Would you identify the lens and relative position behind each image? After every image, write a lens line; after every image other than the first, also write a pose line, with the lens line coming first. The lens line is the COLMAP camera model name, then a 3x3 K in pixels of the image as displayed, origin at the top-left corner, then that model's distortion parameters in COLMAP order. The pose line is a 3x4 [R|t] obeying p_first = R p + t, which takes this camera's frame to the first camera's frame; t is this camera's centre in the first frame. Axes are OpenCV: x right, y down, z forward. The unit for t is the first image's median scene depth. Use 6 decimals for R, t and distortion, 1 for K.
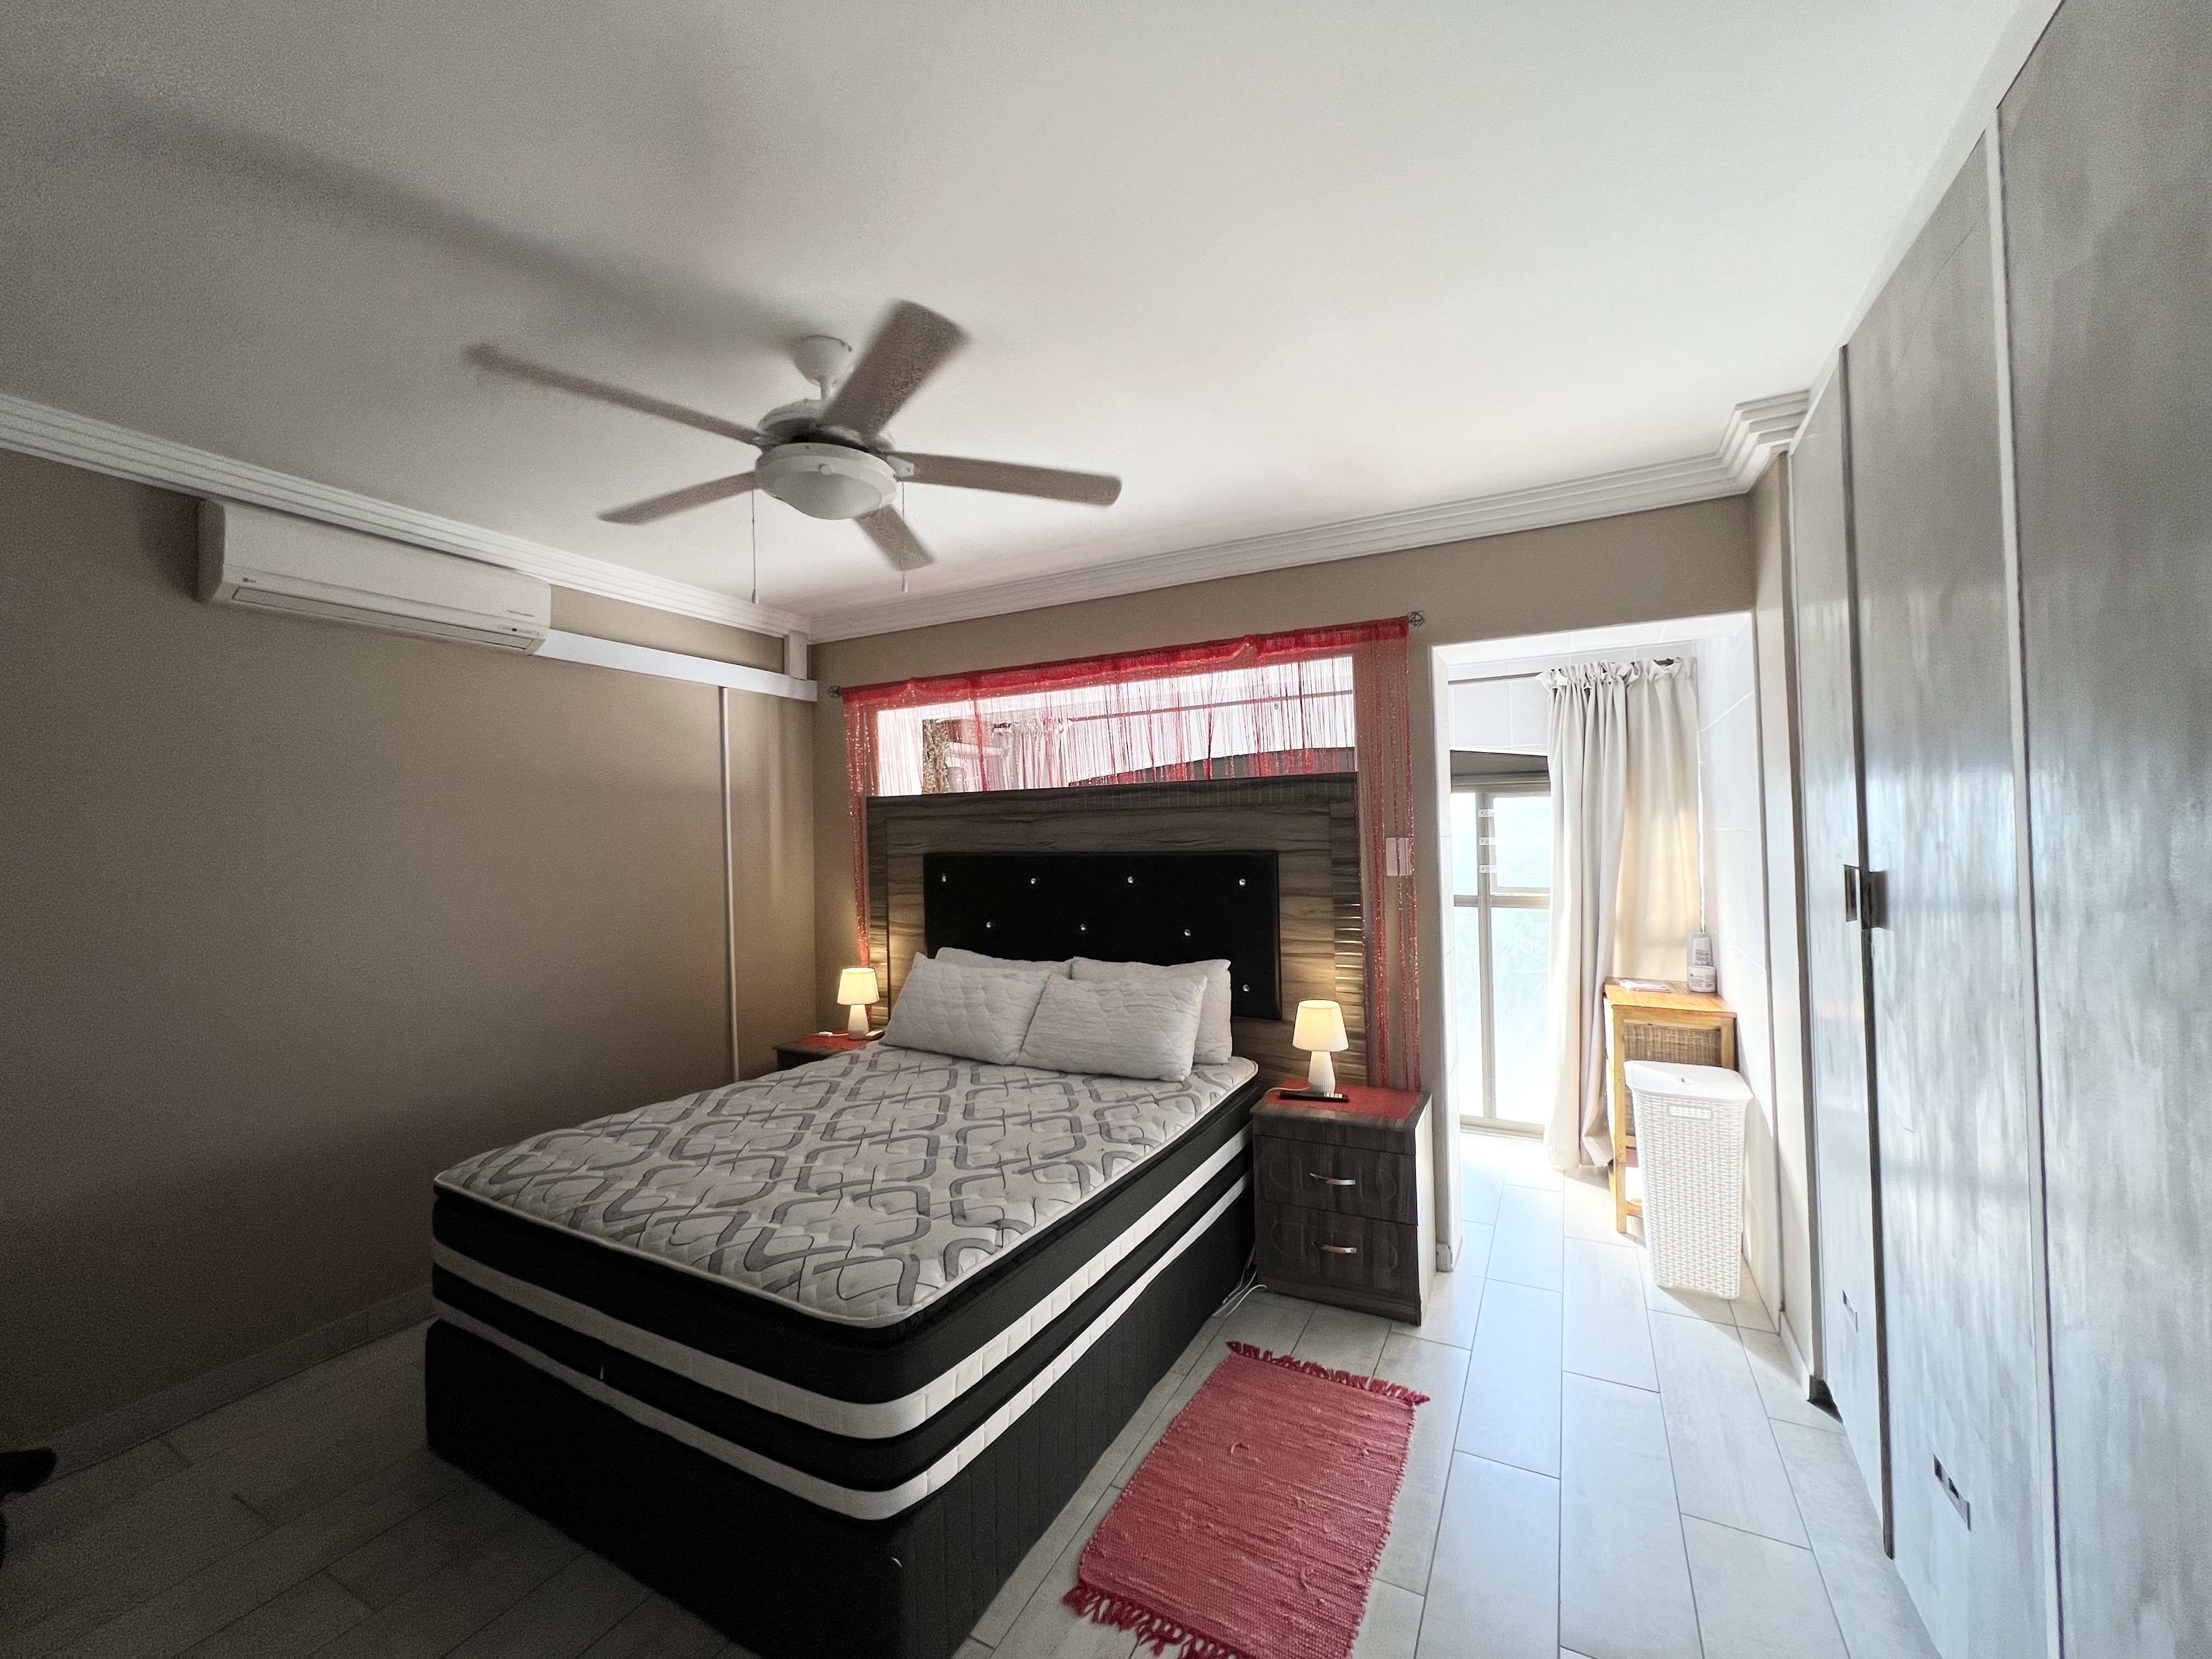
lens RADIAL K [[880.8, 0, 1090.9], [0, 880.8, 825.7], [0, 0, 1]] dist [-0.002001, 0.000528]
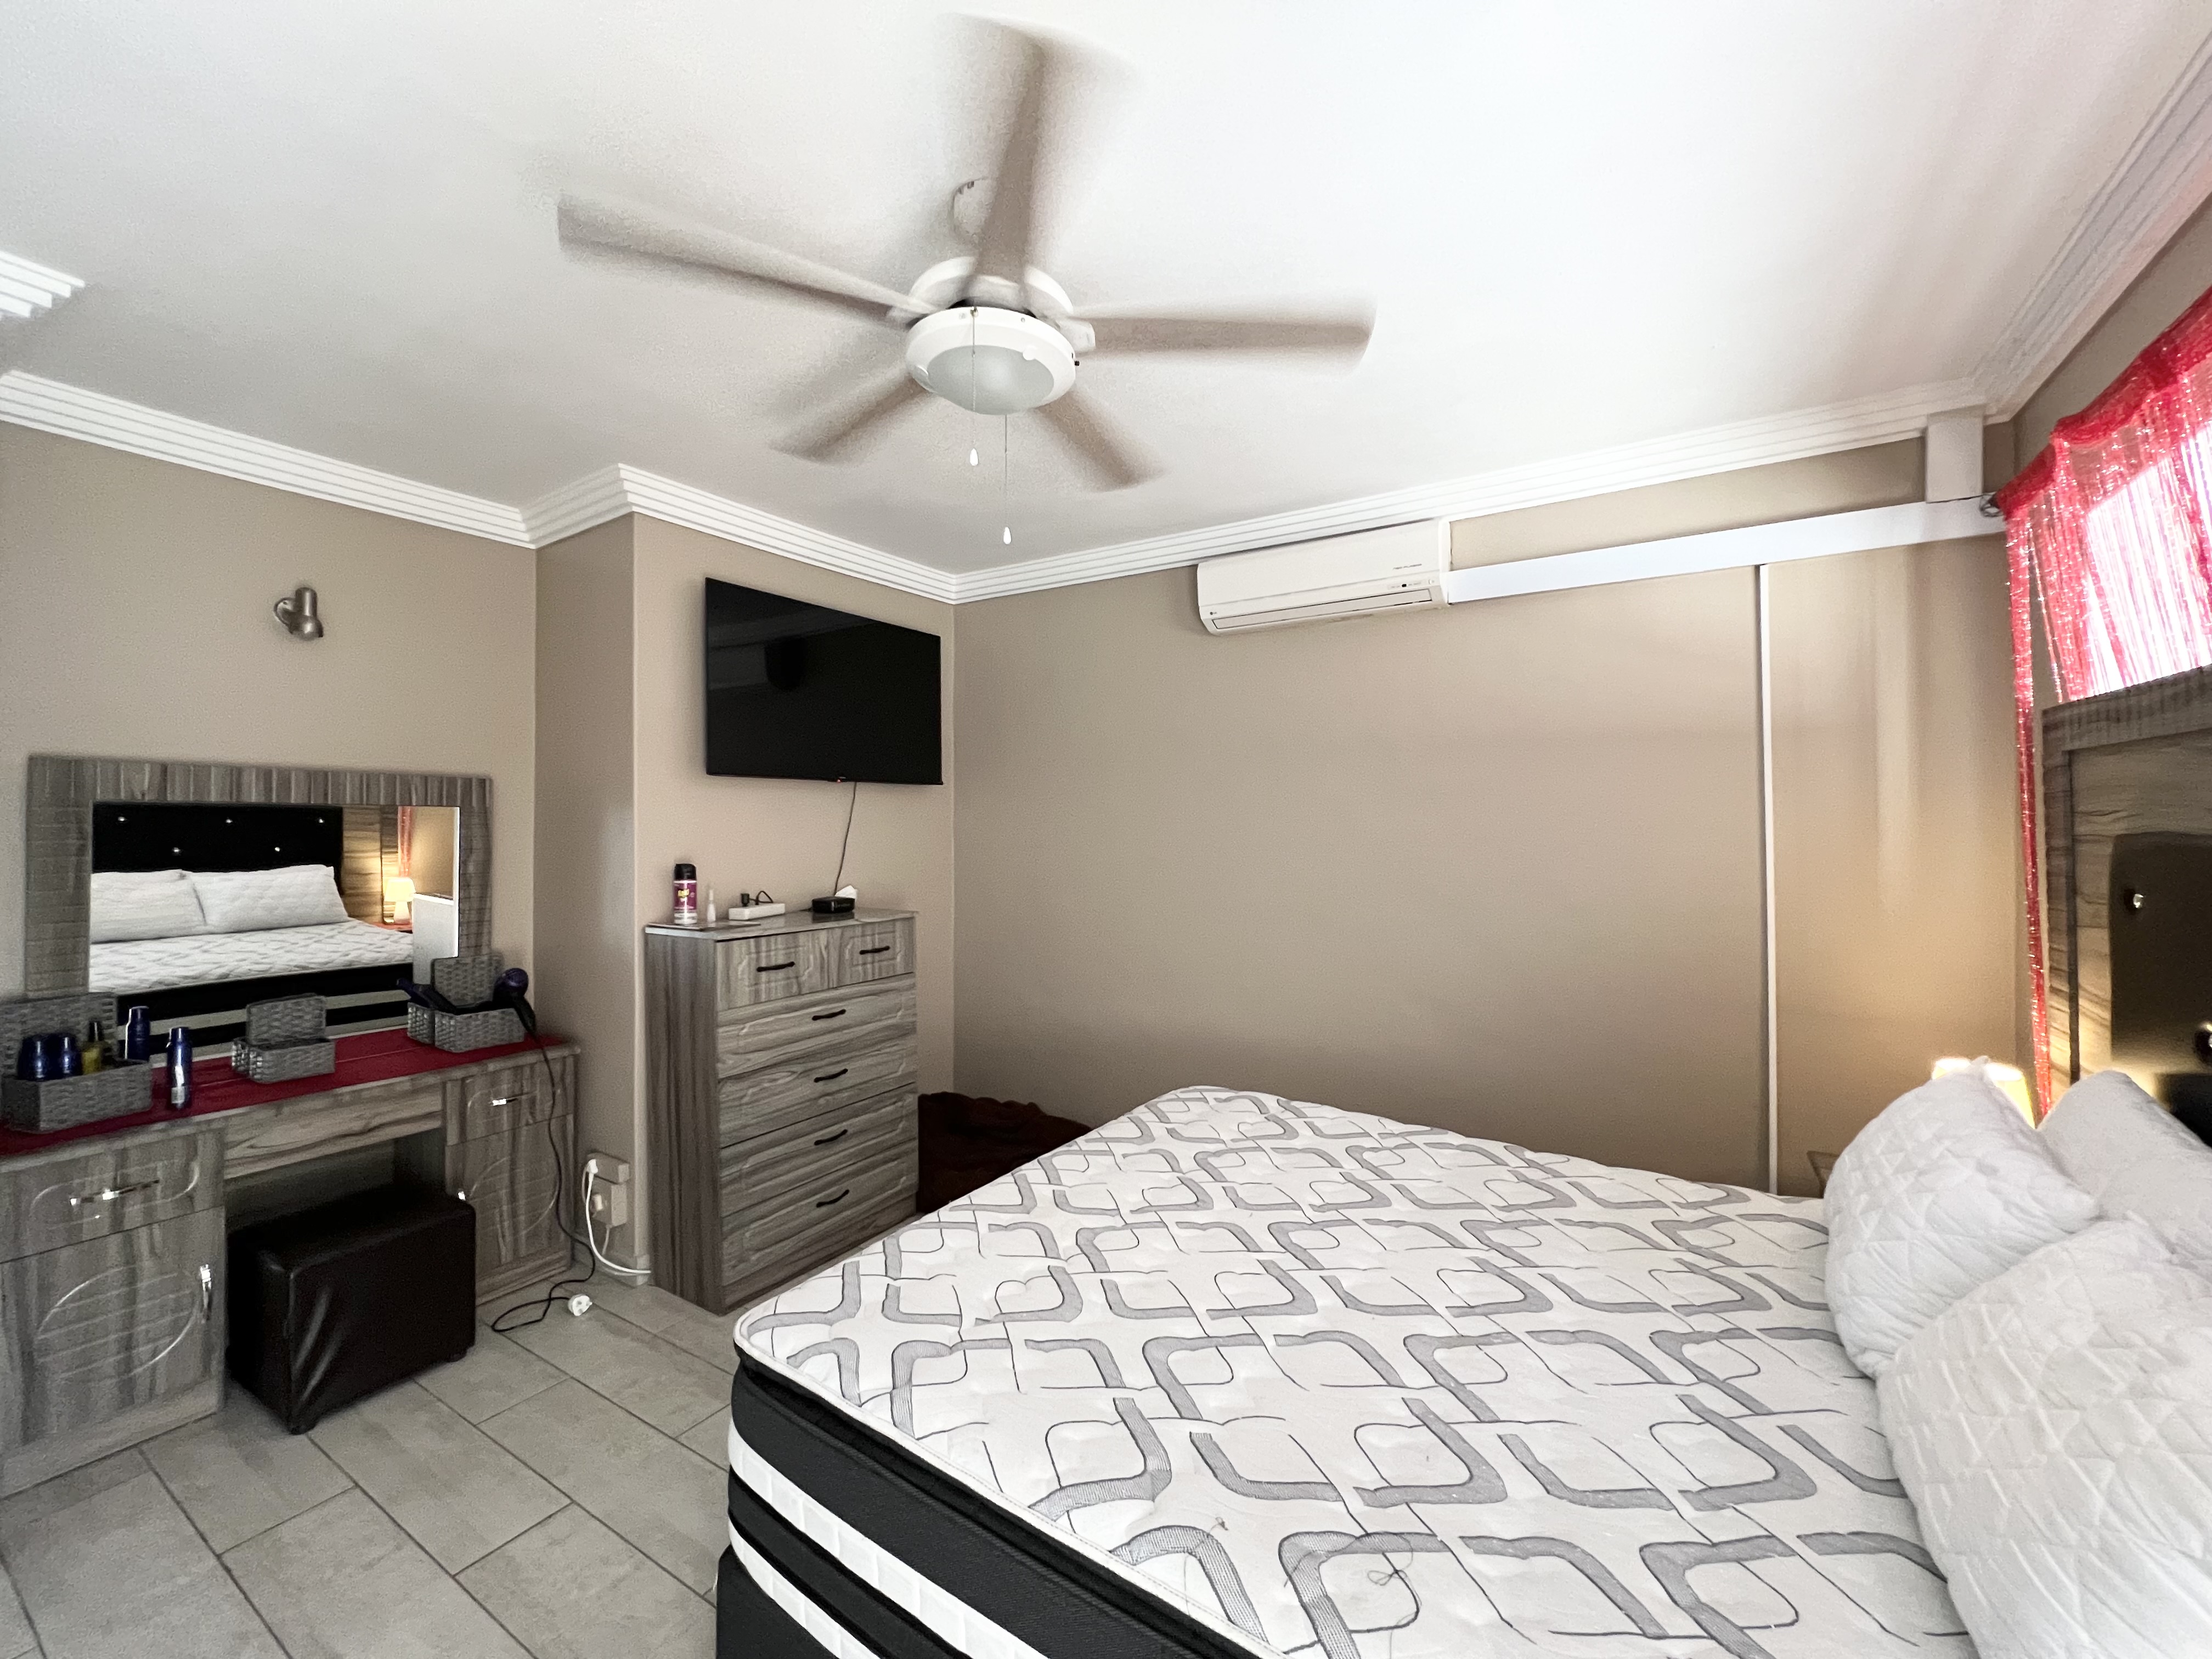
lens RADIAL K [[880.8, 0, 1103.2], [0, 880.8, 817.8], [0, 0, 1]] dist [-0.002001, 0.000528]
pose [[-0.059371, 0.014693, -0.998128, 0.366283], [0.019935, 0.999710, 0.013530, 0.012902], [0.998037, -0.019095, -0.059647, 0.809712]]
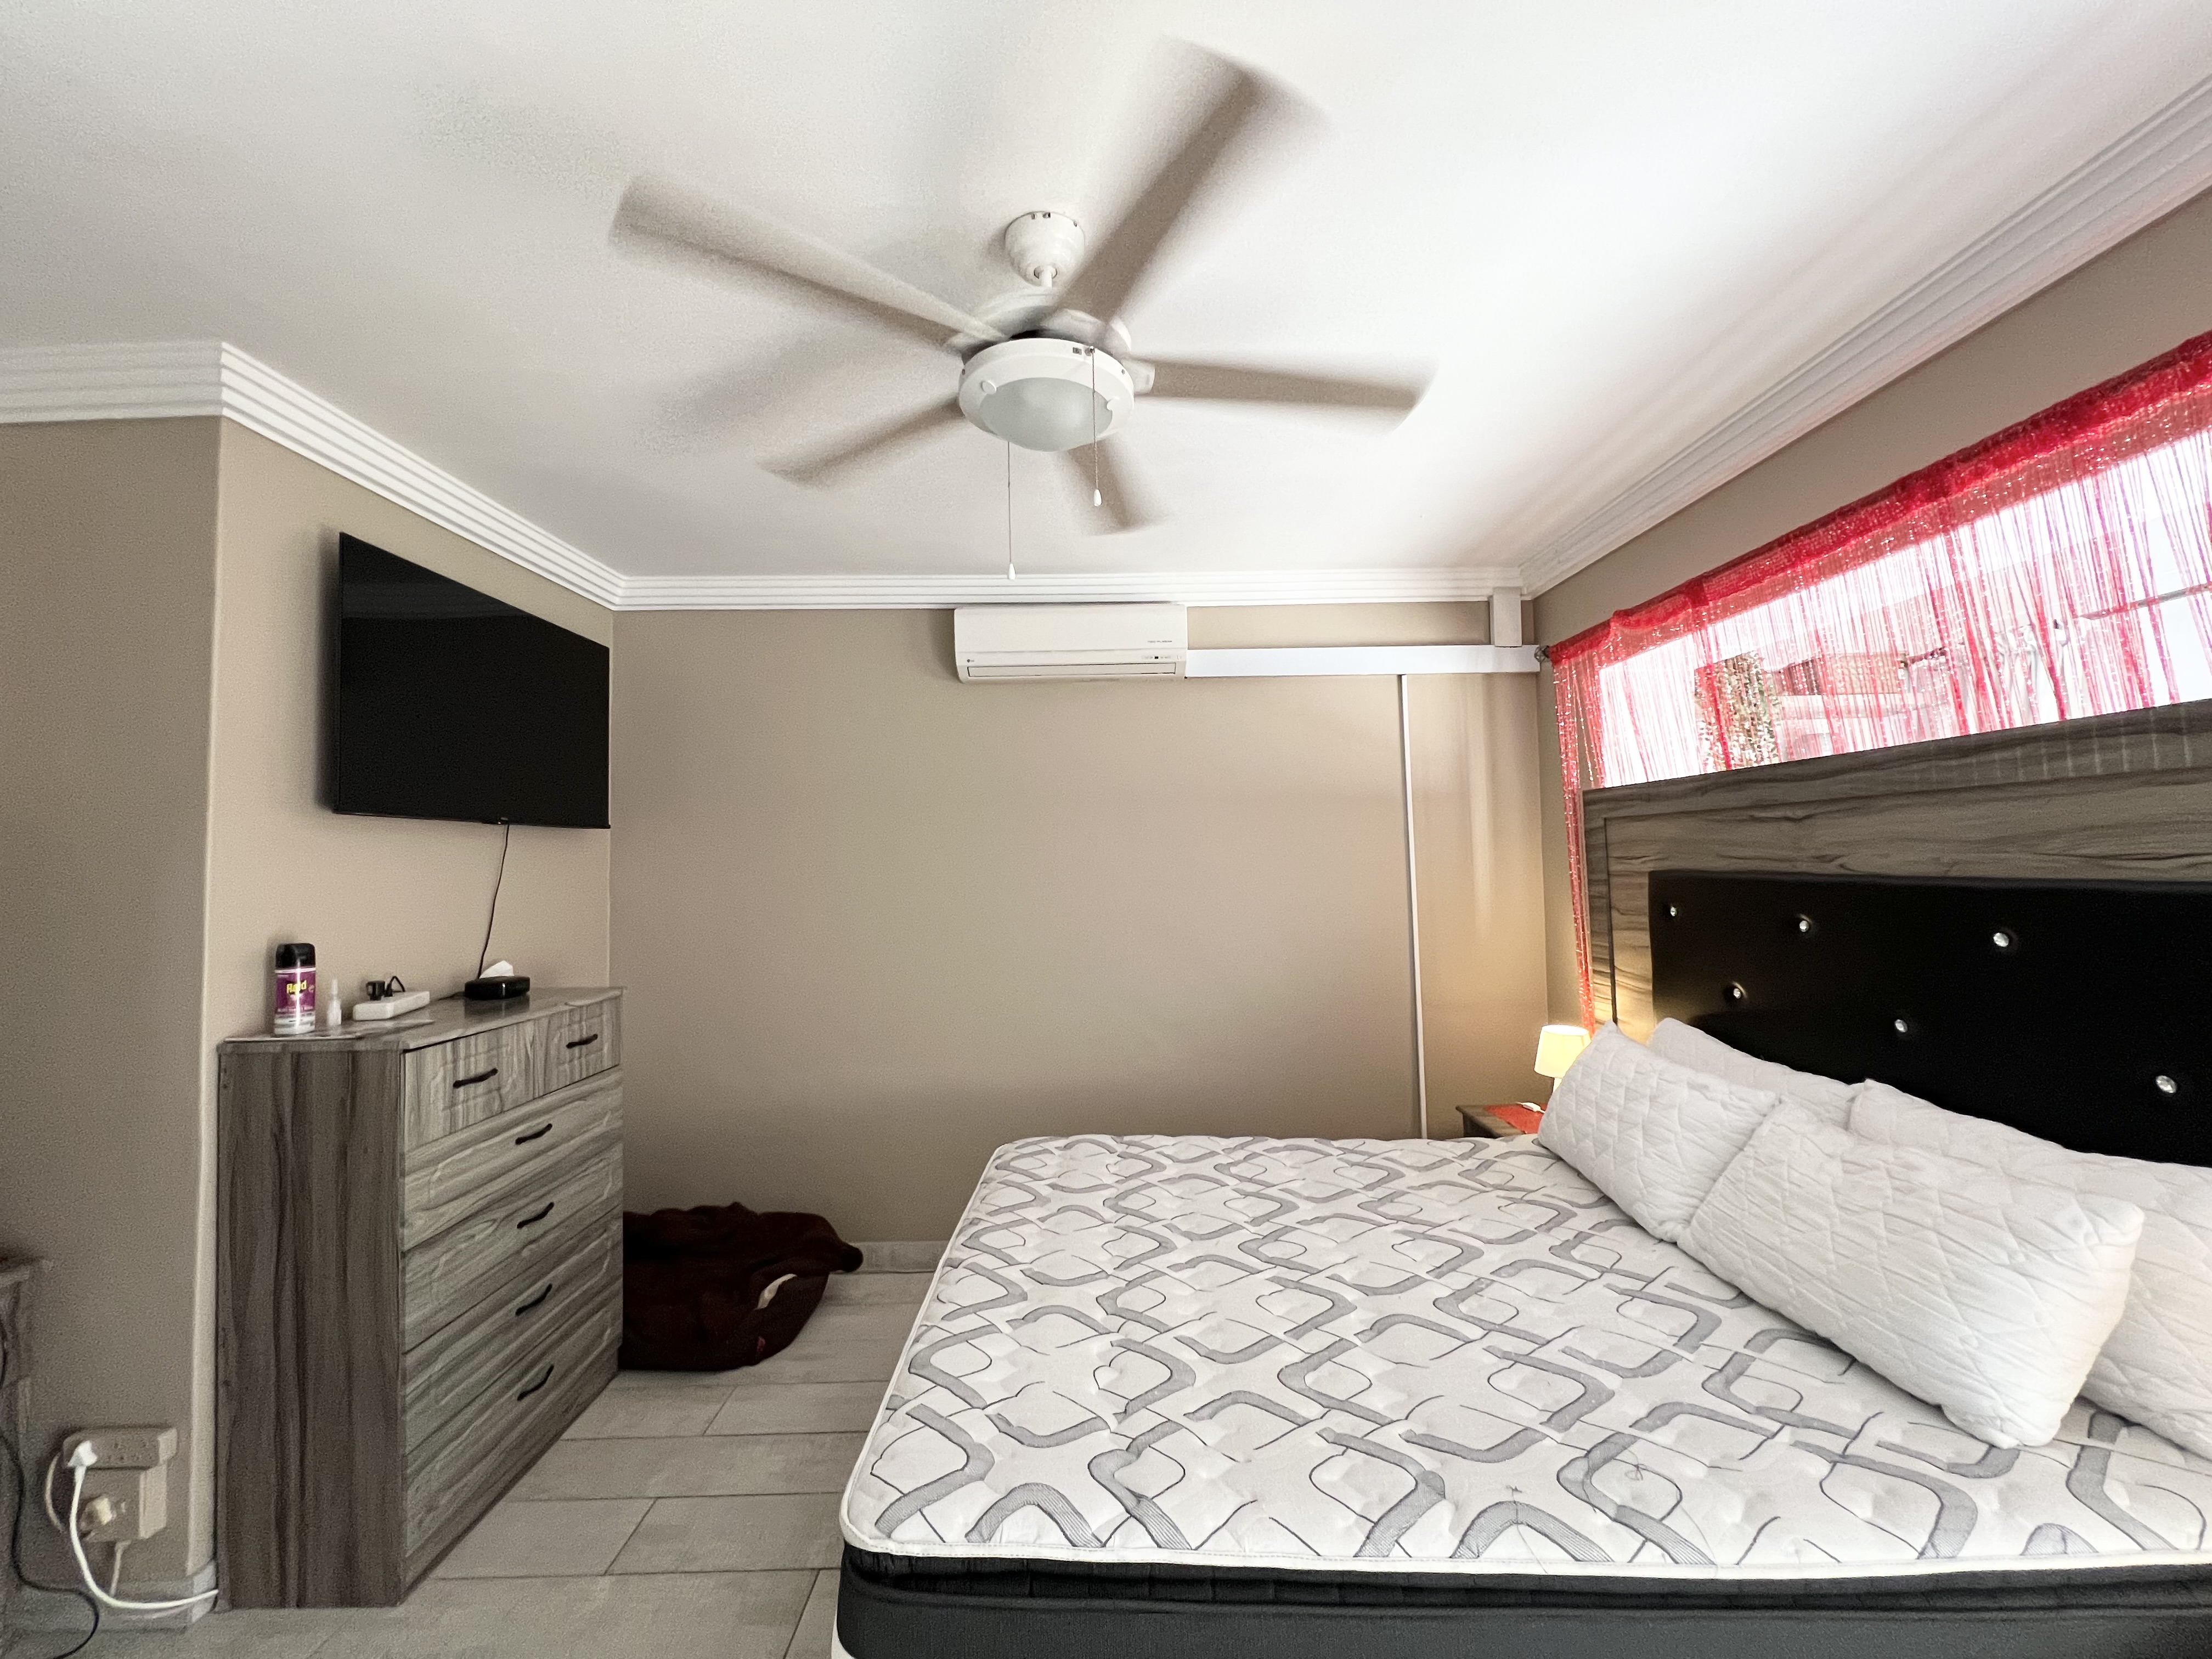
lens RADIAL K [[880.8, 0, 1104.4], [0, 880.8, 819.9], [0, 0, 1]] dist [-0.002001, 0.000528]
pose [[0.482900, -0.029311, -0.875185, 0.285170], [0.018859, 0.999556, -0.023071, 0.000837], [0.875473, -0.005364, 0.483238, 0.468539]]
